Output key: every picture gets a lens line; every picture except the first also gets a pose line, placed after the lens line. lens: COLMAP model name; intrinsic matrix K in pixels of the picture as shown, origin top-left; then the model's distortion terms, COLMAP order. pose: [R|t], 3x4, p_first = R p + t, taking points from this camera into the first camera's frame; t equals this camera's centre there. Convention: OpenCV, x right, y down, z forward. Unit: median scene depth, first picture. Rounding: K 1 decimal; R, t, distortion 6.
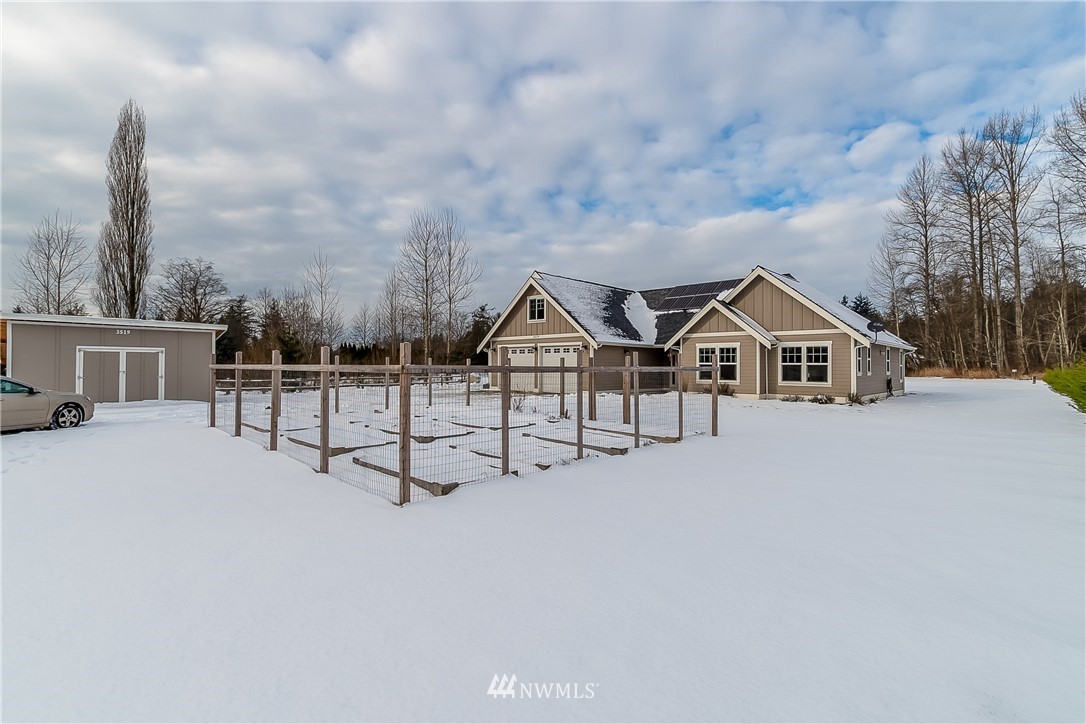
lens RADIAL K [[491.7, 0, 547.6], [0, 491.7, 359.5], [0, 0, 1]] dist [0.006811, 0.000559]
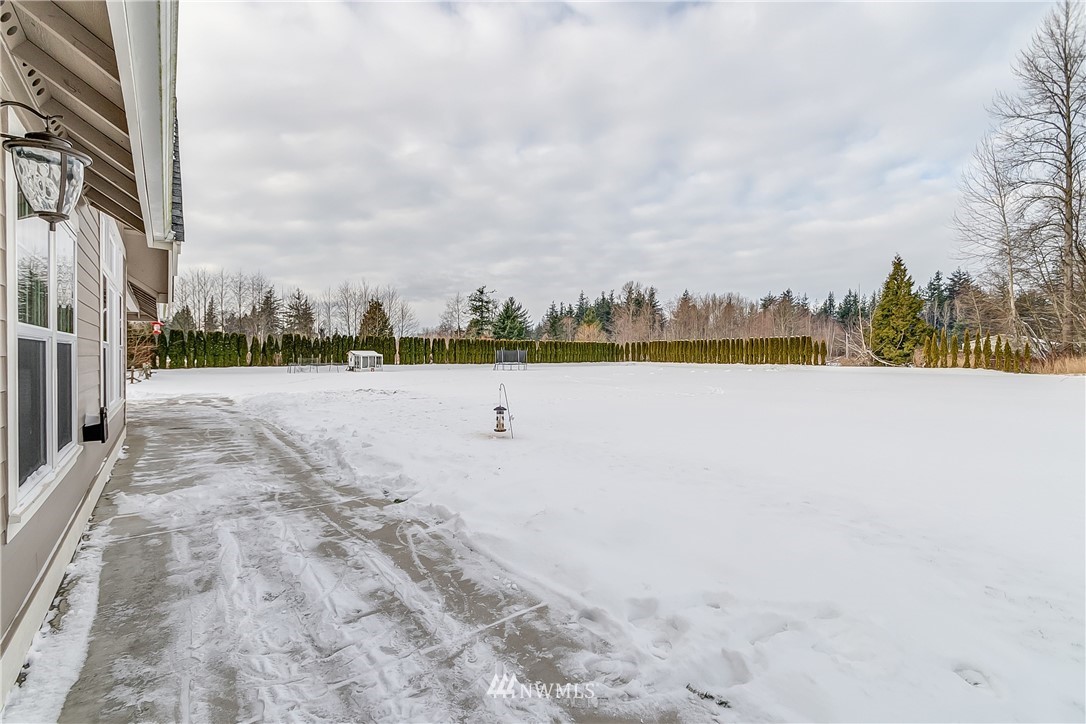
lens RADIAL K [[491.7, 0, 546.6], [0, 491.7, 359.8], [0, 0, 1]] dist [0.006811, 0.000559]
pose [[0.991013, 0.000609, -0.133763, 0.229567], [0.001808, 0.999837, 0.017946, 0.007437], [0.133752, -0.018027, 0.990851, 0.325241]]
